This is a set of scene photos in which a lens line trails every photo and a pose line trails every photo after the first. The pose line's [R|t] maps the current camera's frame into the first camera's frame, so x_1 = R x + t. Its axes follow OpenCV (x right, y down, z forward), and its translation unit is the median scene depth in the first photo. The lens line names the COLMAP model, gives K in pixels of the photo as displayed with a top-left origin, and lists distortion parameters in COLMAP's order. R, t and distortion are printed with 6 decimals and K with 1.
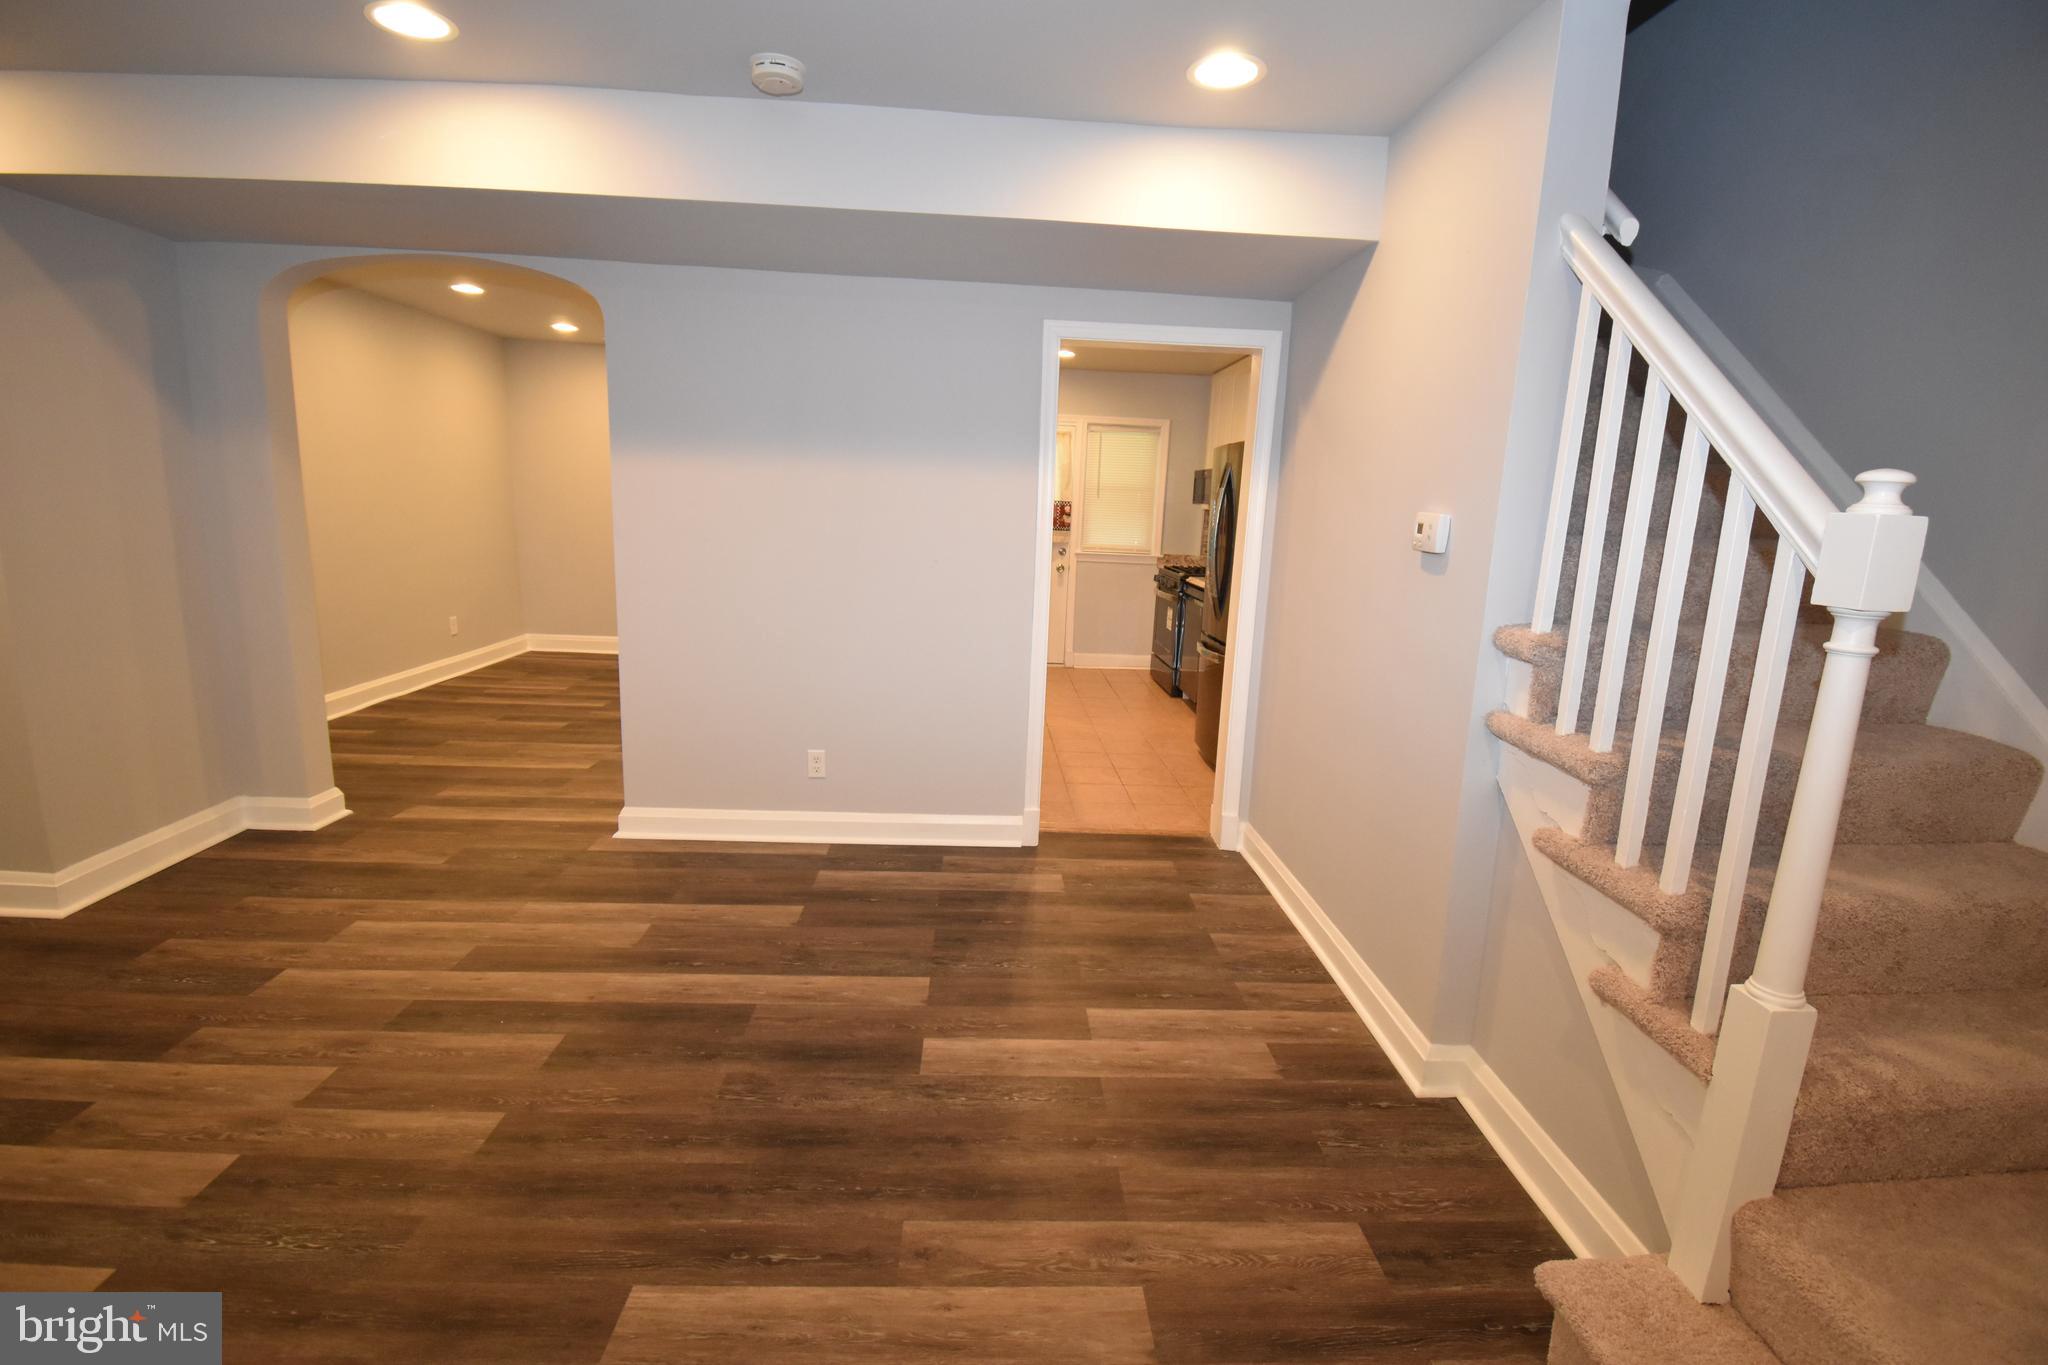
lens RADIAL K [[904.7, 0, 1024.0], [0, 904.7, 682.5], [0, 0, 1]] dist [0.000347, 0.000015]
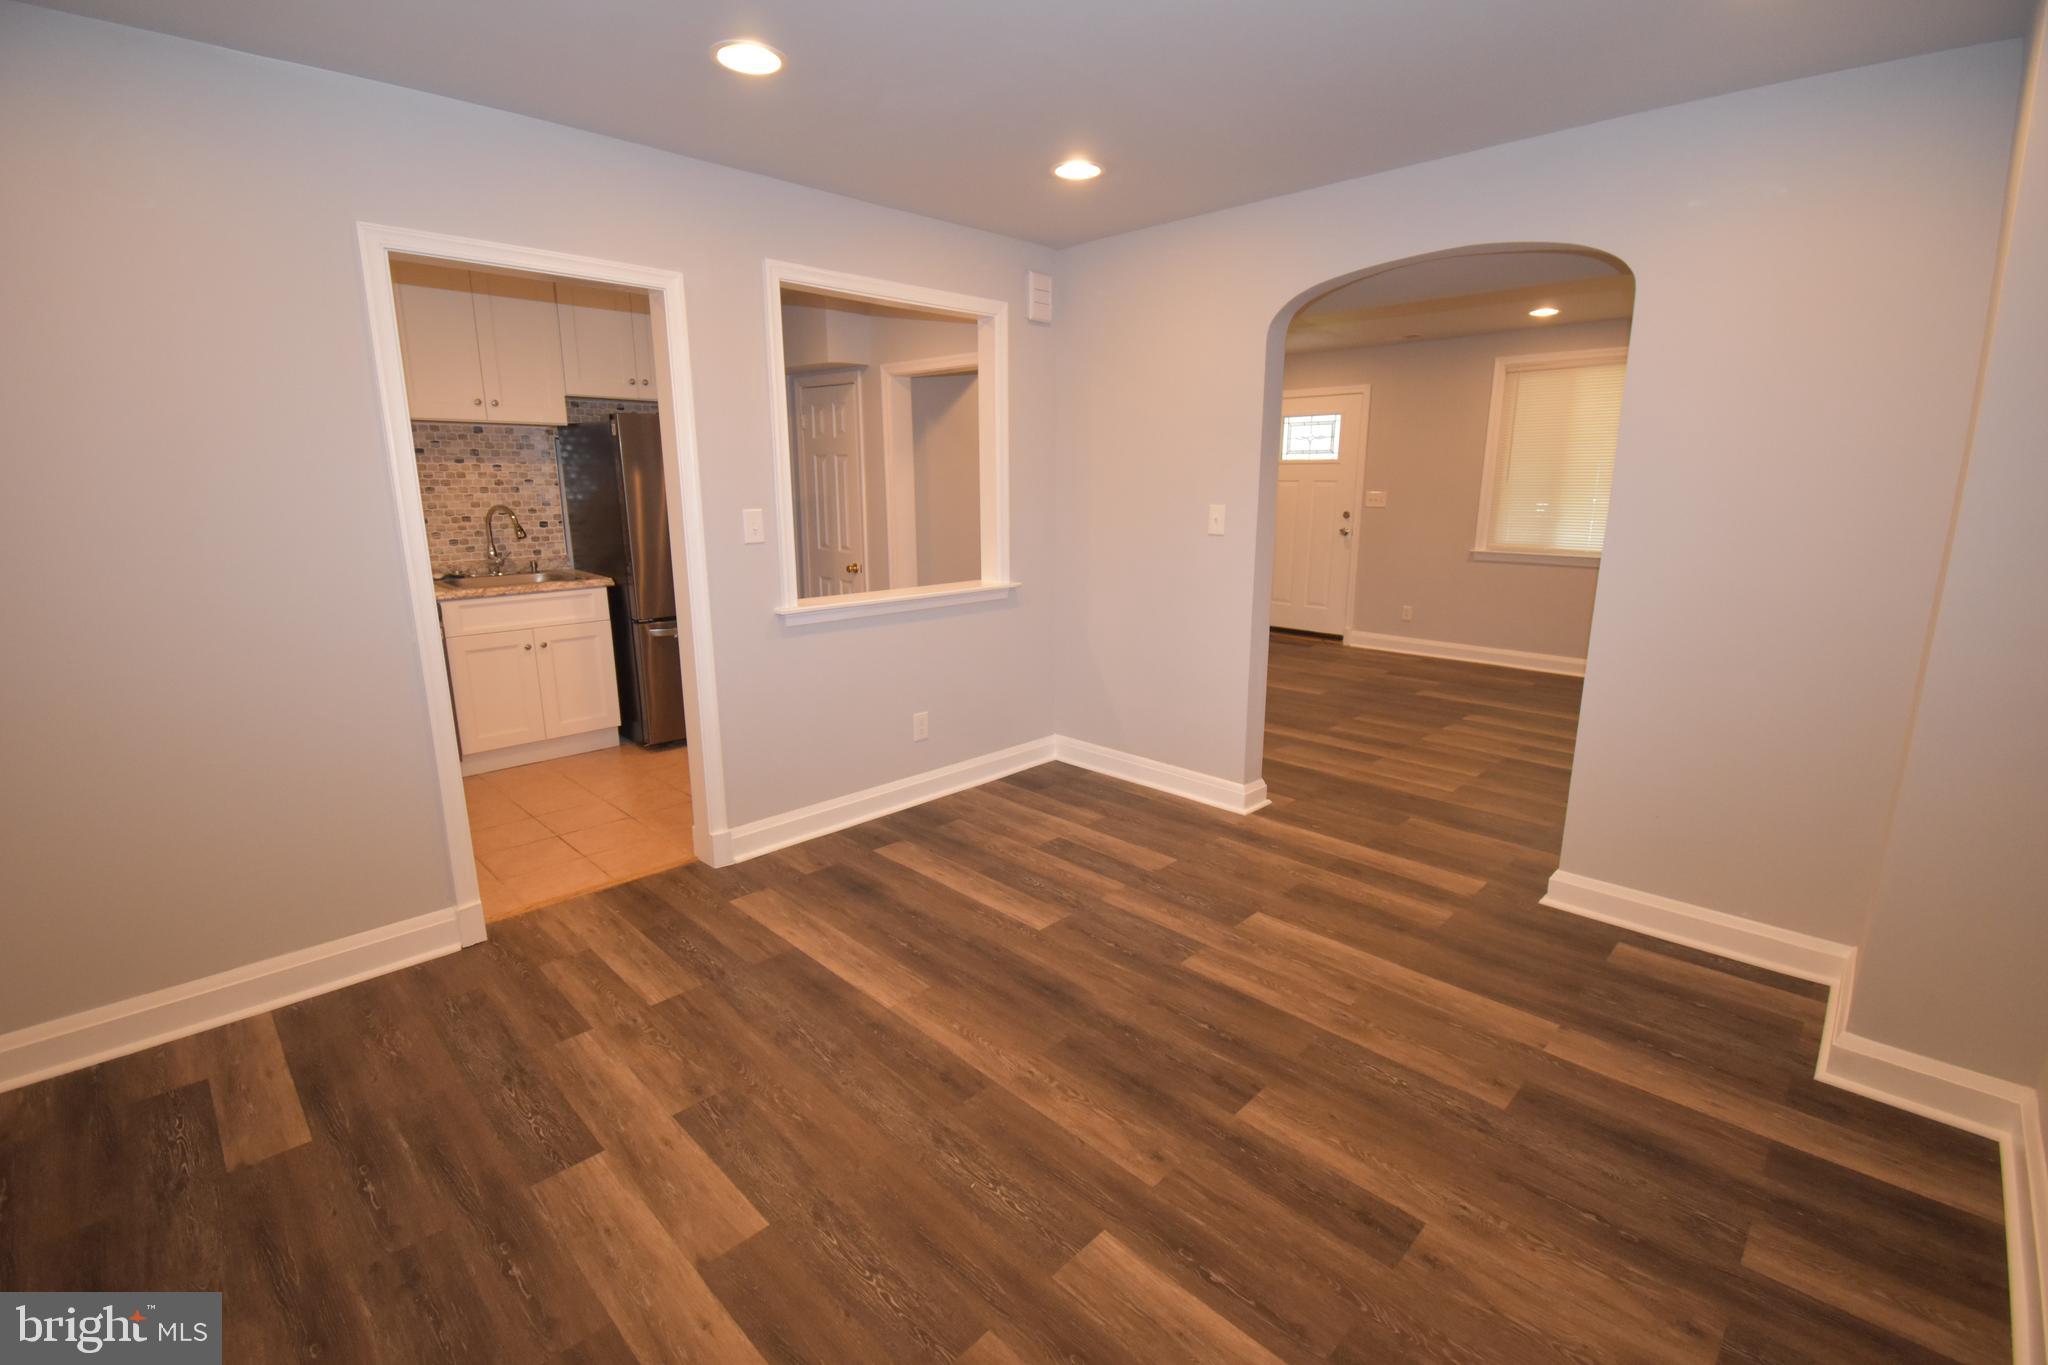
lens RADIAL K [[904.7, 0, 1024.0], [0, 904.7, 682.5], [0, 0, 1]] dist [0.000347, 0.000015]
pose [[-0.674008, -0.161246, 0.720911, -1.094791], [0.160427, 0.920647, 0.355911, -0.445955], [-0.721094, 0.355540, -0.594656, 1.946239]]
